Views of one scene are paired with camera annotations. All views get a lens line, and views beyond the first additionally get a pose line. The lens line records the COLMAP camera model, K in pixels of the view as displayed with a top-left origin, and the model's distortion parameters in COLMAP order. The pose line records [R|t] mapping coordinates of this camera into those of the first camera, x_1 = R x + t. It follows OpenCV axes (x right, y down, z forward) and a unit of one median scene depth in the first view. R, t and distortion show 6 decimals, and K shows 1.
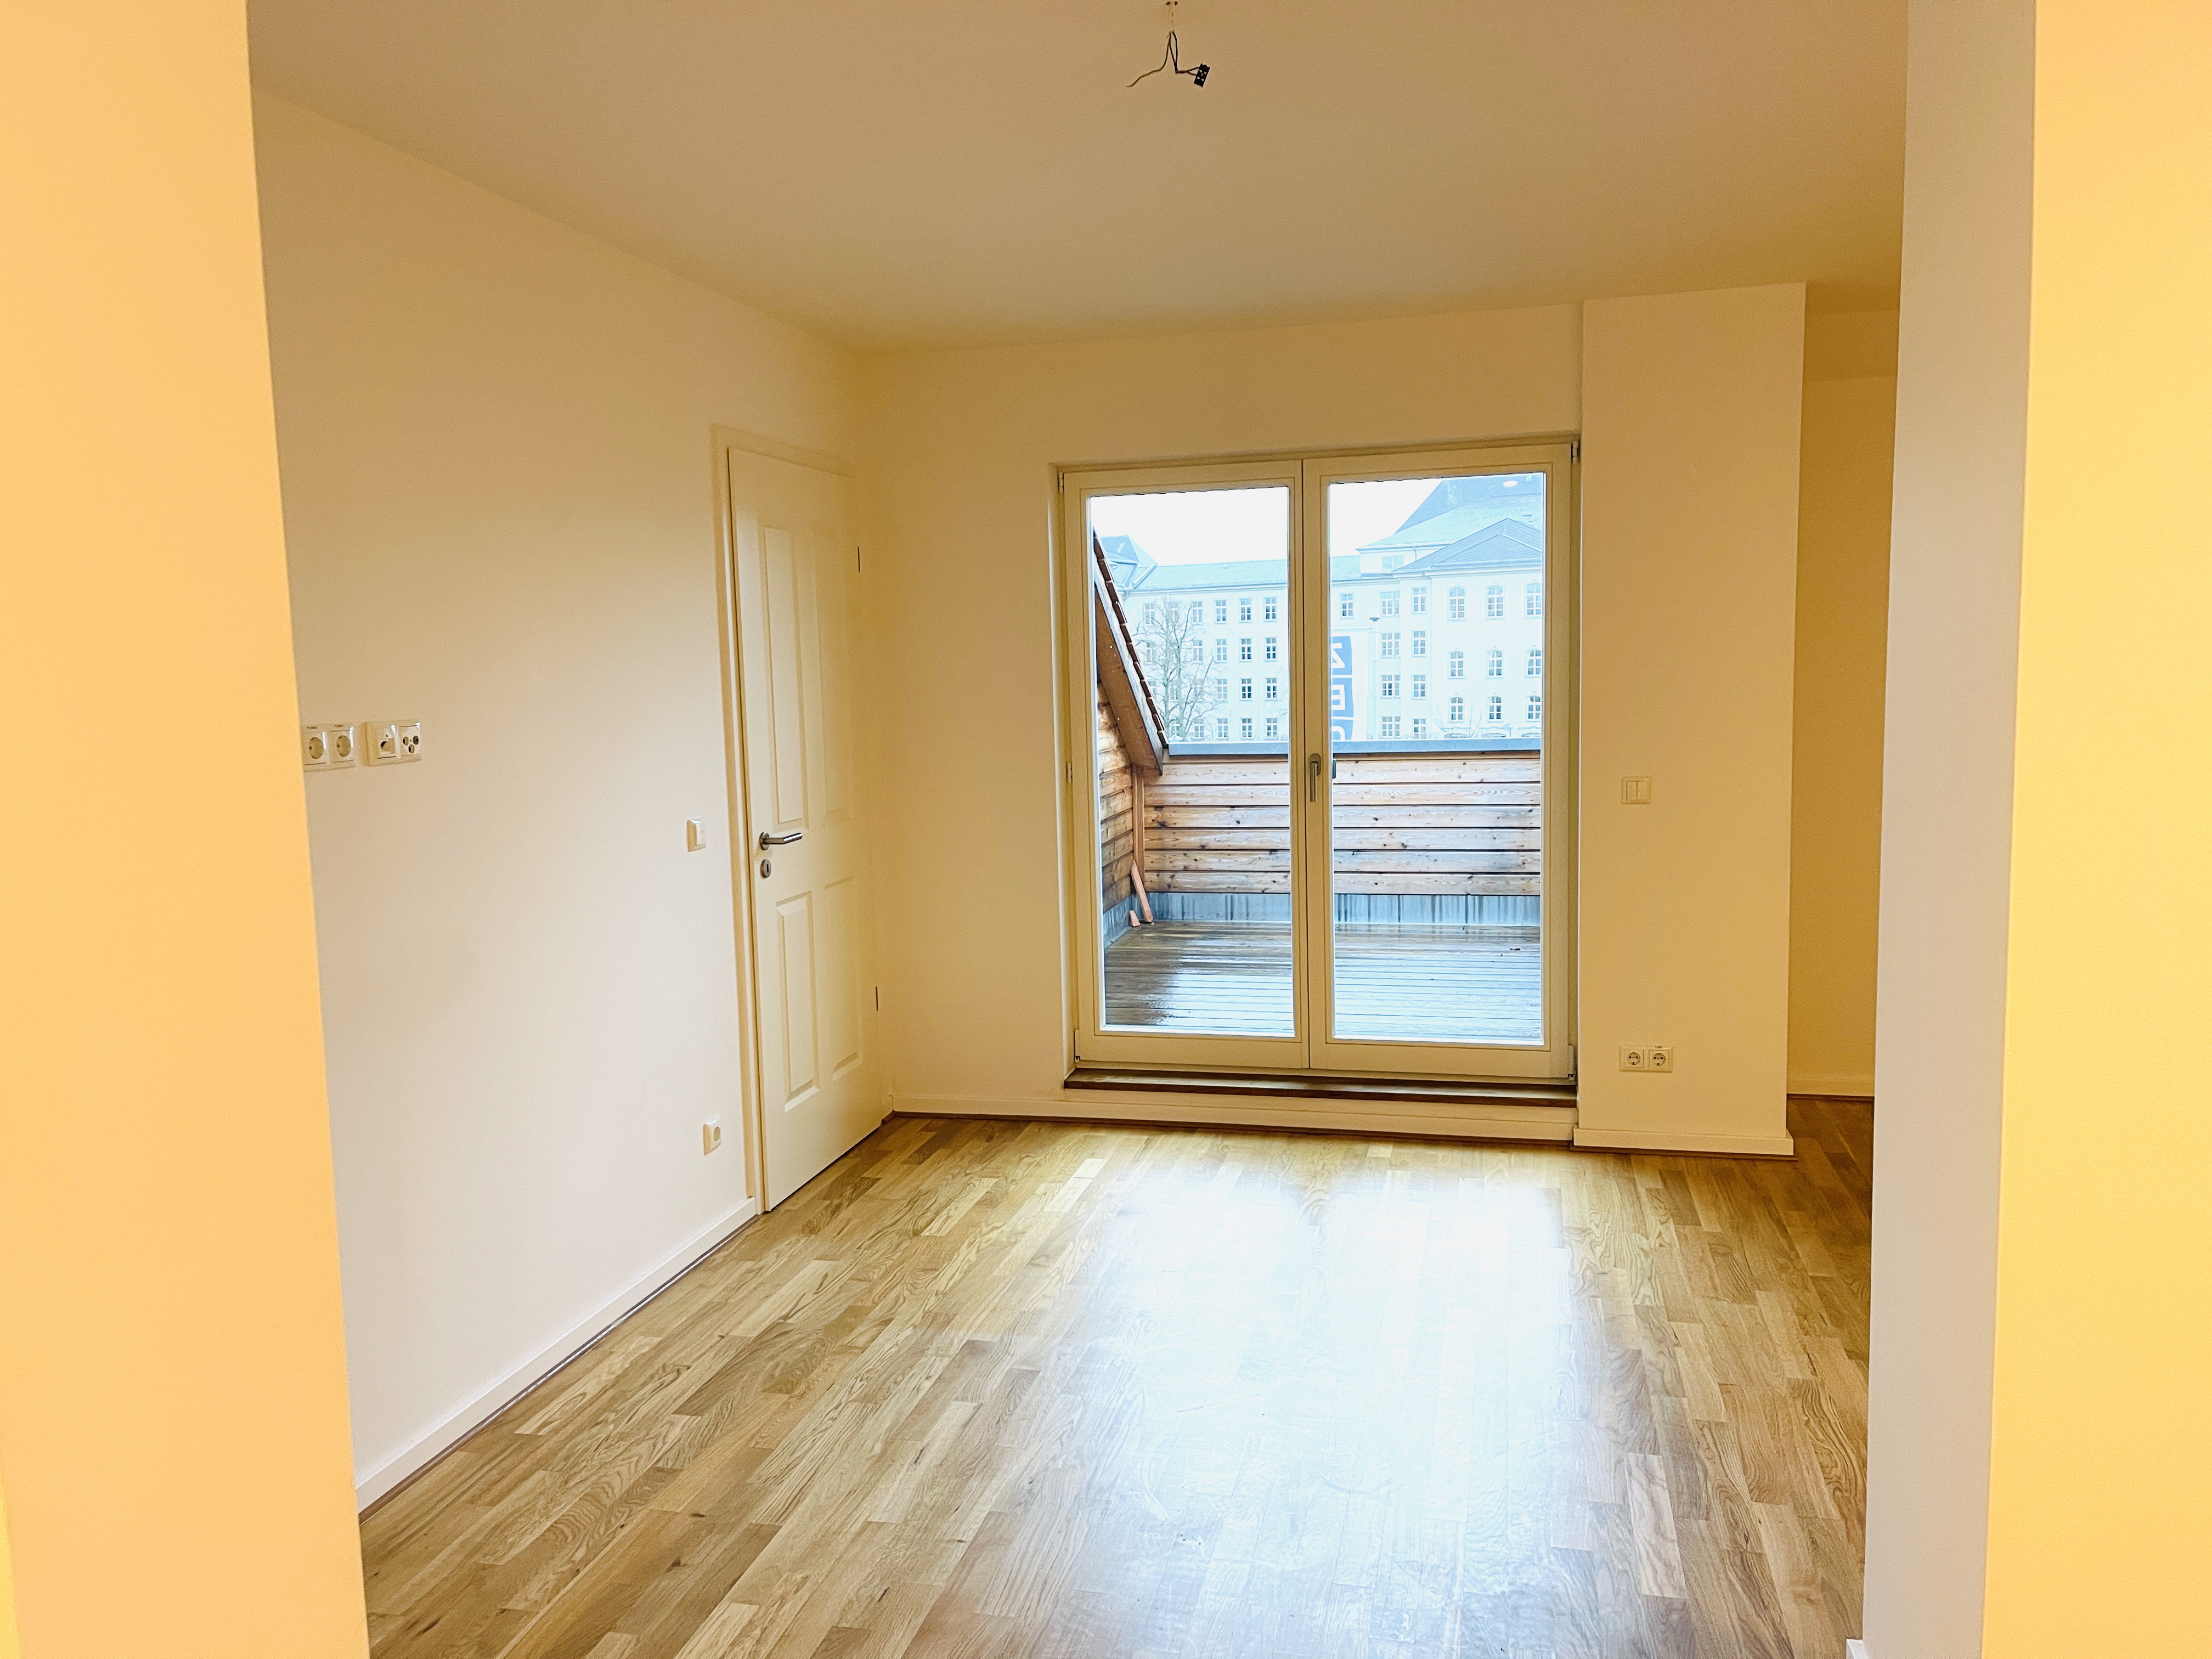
lens RADIAL K [[1668.4, 0, 1098.8], [0, 1668.4, 842.2], [0, 0, 1]] dist [0.067507, -0.082145]
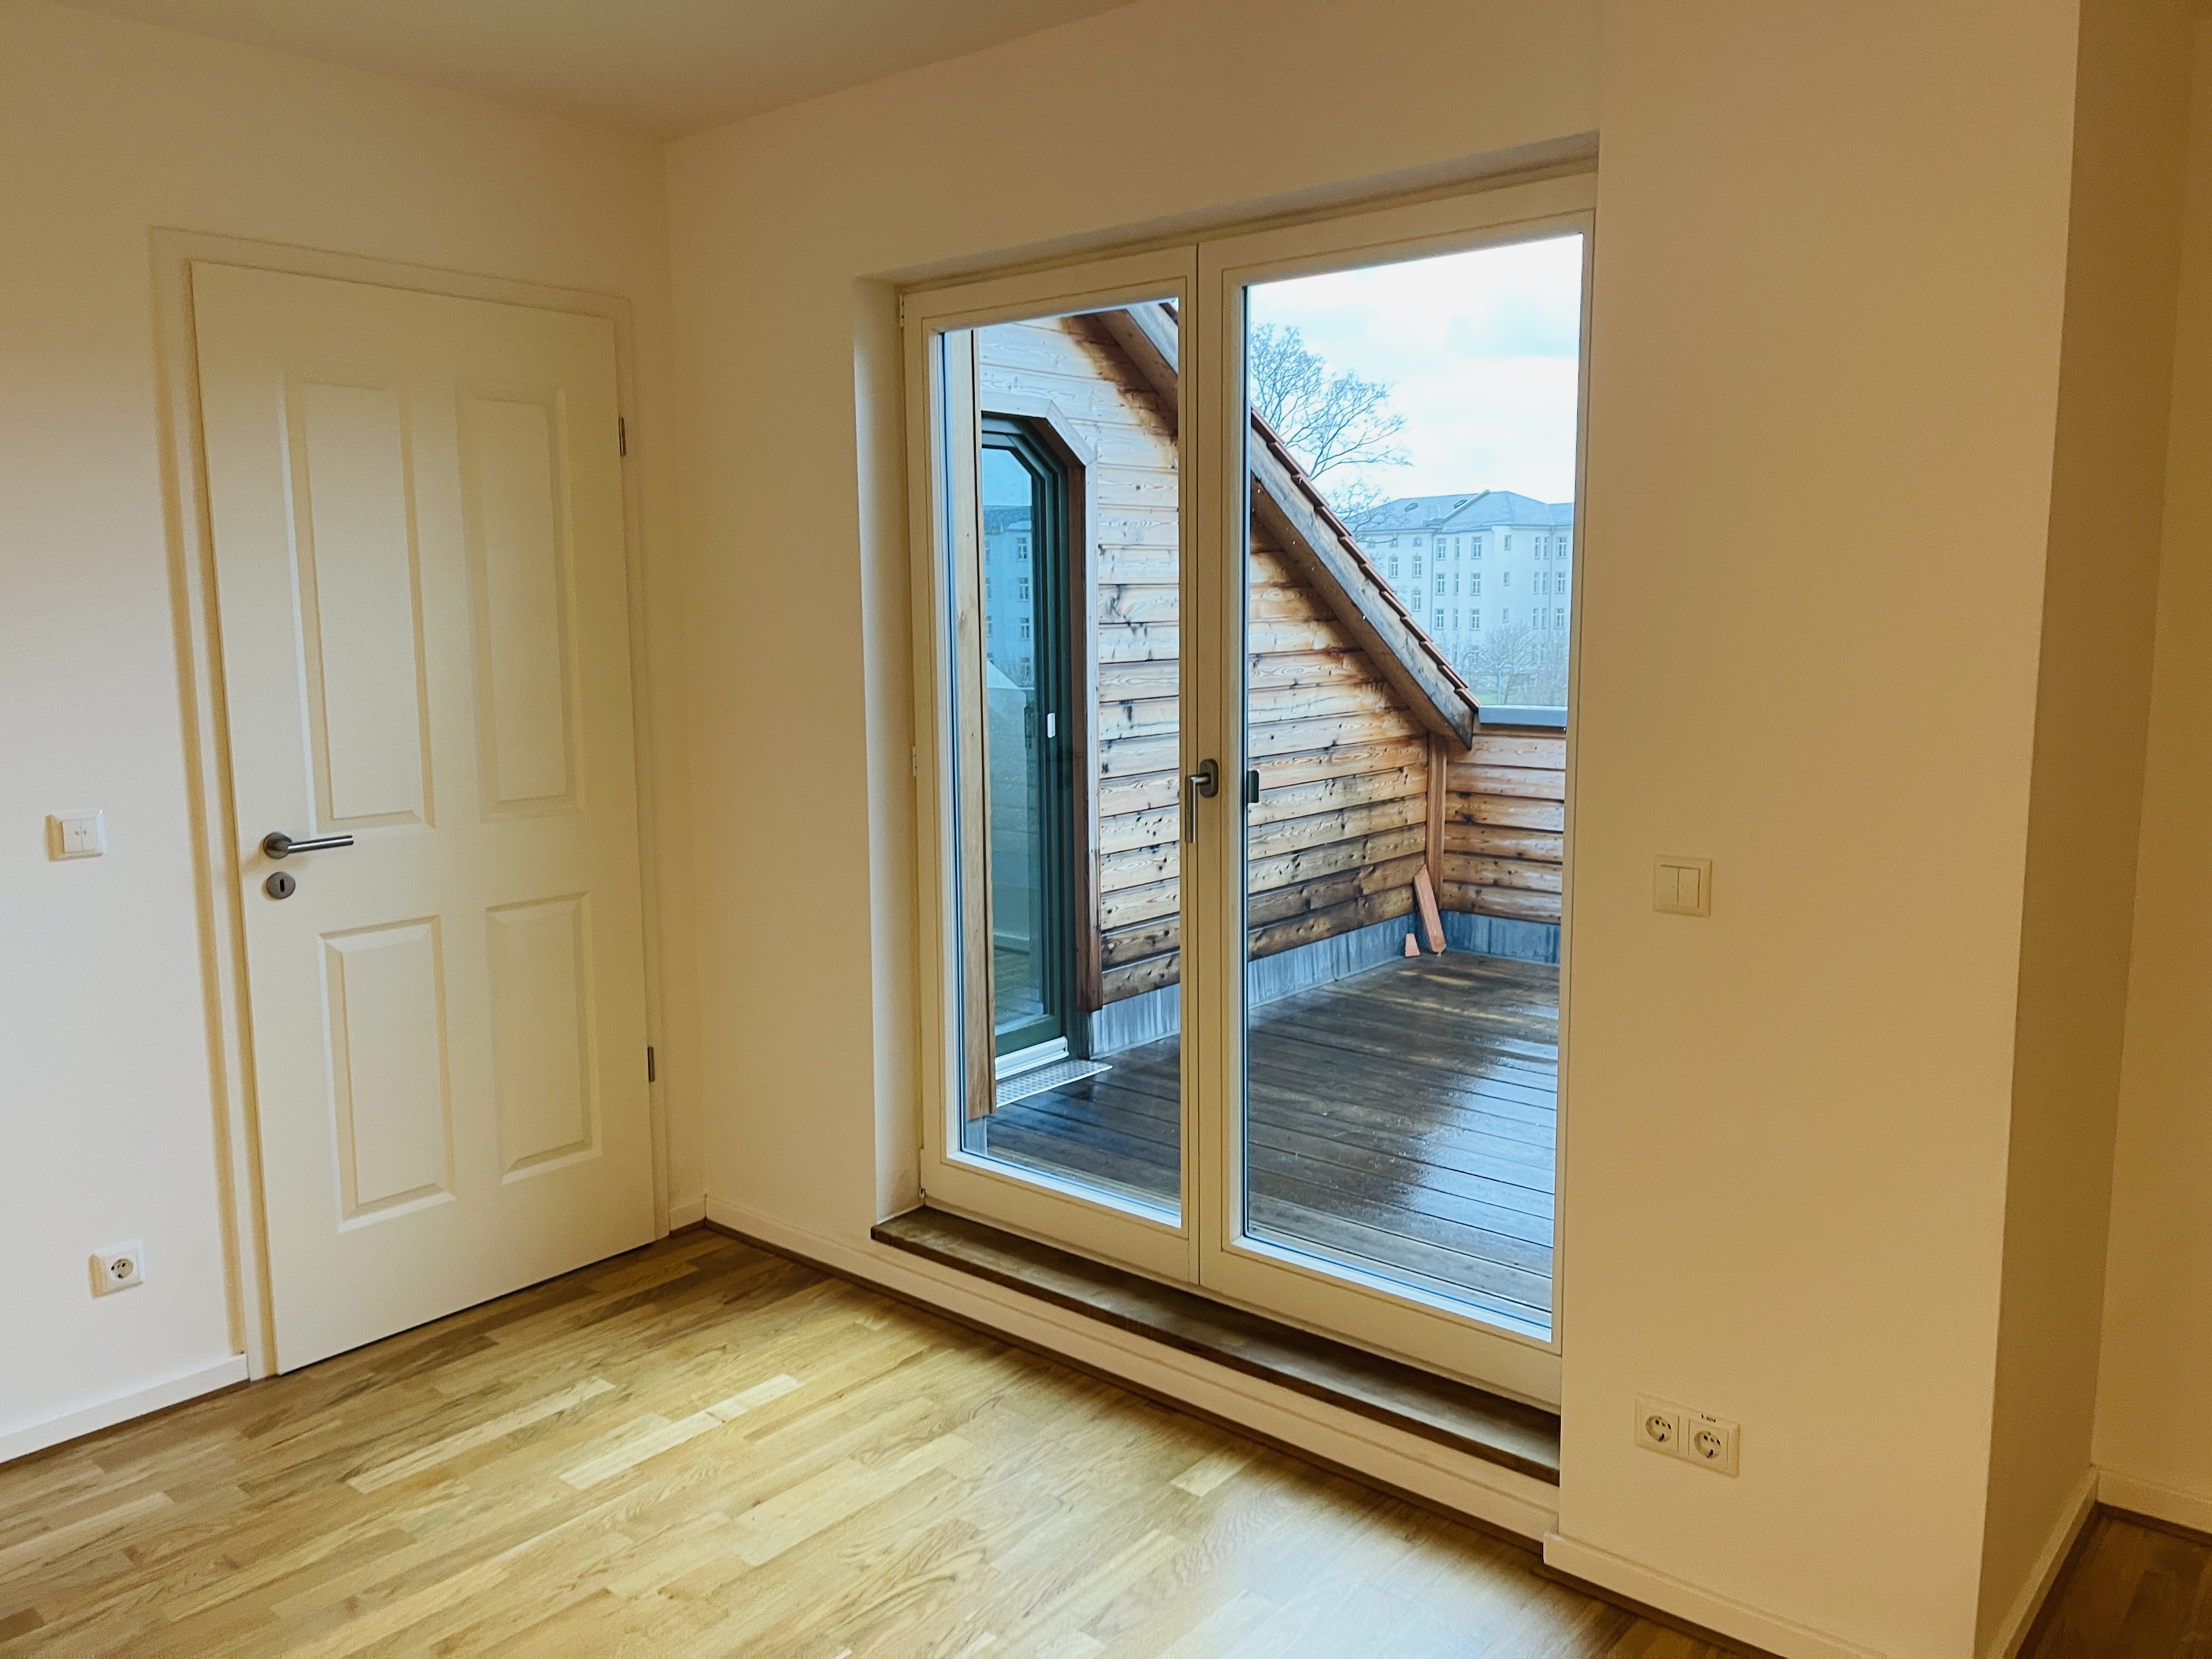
lens RADIAL K [[1668.4, 0, 1124.3], [0, 1668.4, 813.3], [0, 0, 1]] dist [0.067507, -0.082145]
pose [[0.896832, 0.076994, -0.435620, 0.228461], [-0.063895, 0.996957, 0.044664, -0.037195], [0.437733, -0.012222, 0.899022, 0.296512]]
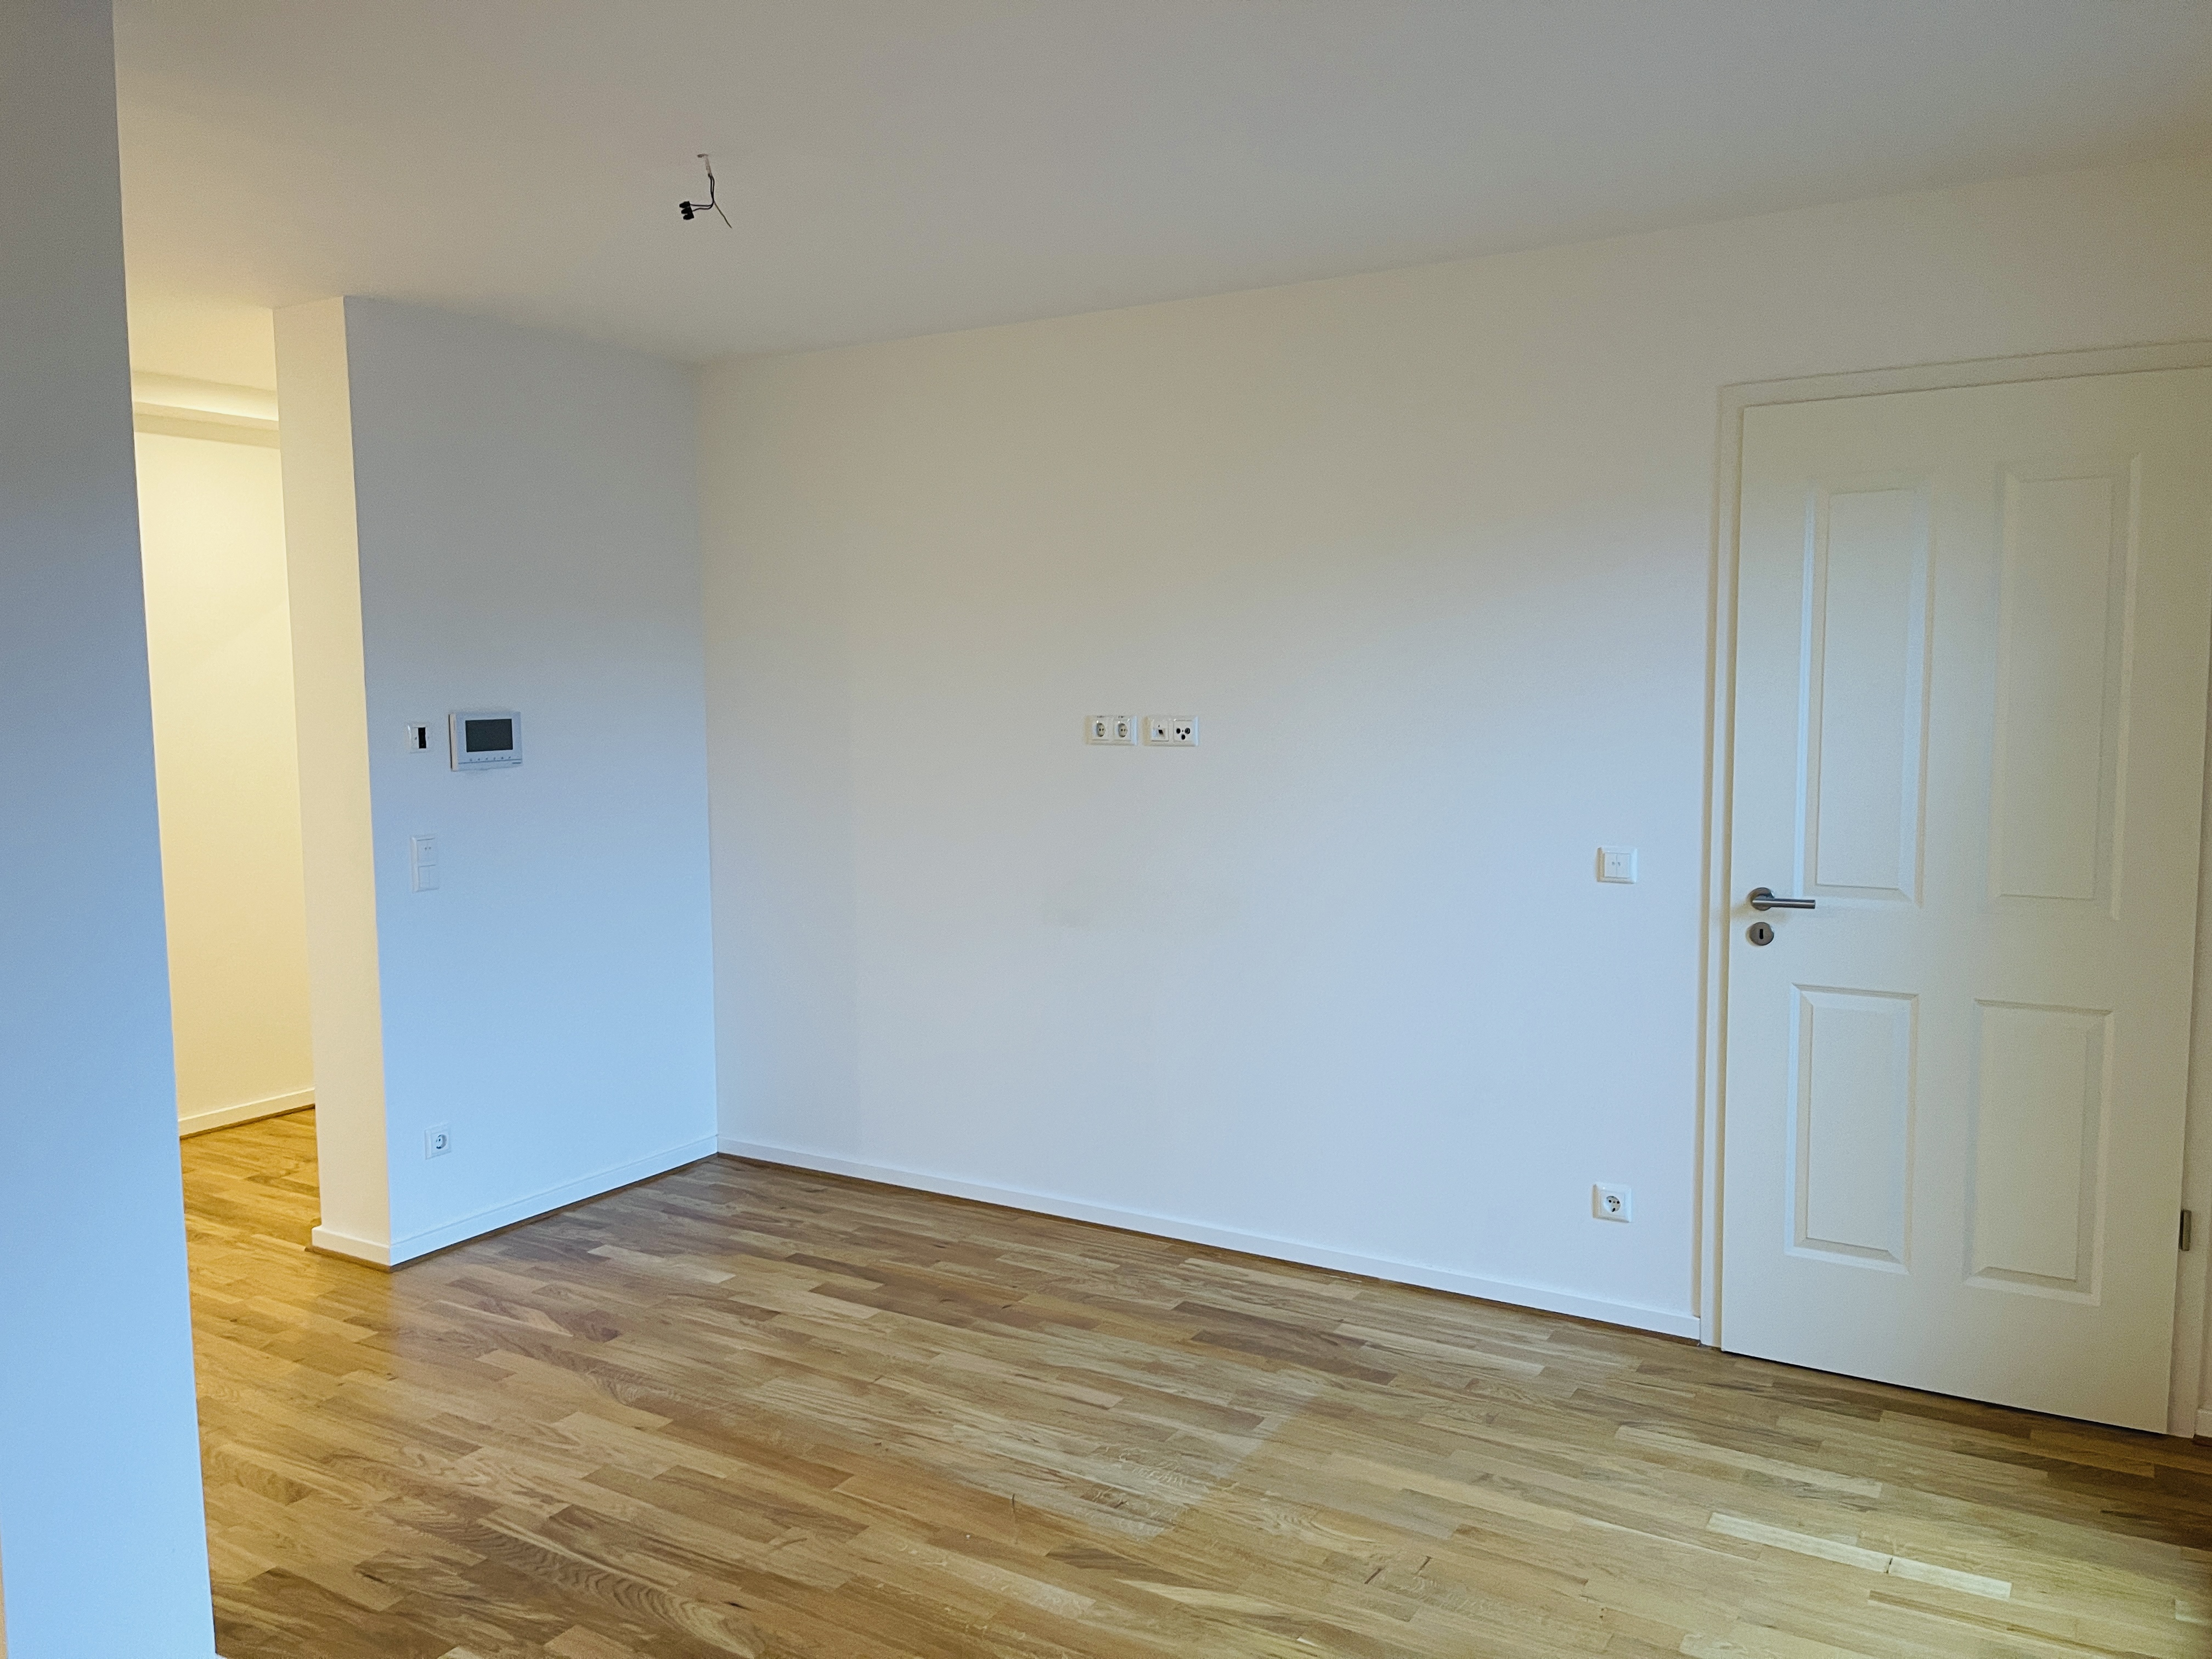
lens RADIAL K [[1668.4, 0, 1100.7], [0, 1668.4, 818.9], [0, 0, 1]] dist [0.067507, -0.082145]
pose [[-0.303477, 0.109327, -0.946546, 0.358367], [-0.087458, 0.986006, 0.141925, -0.068829], [0.948816, 0.125854, -0.289669, 0.518202]]
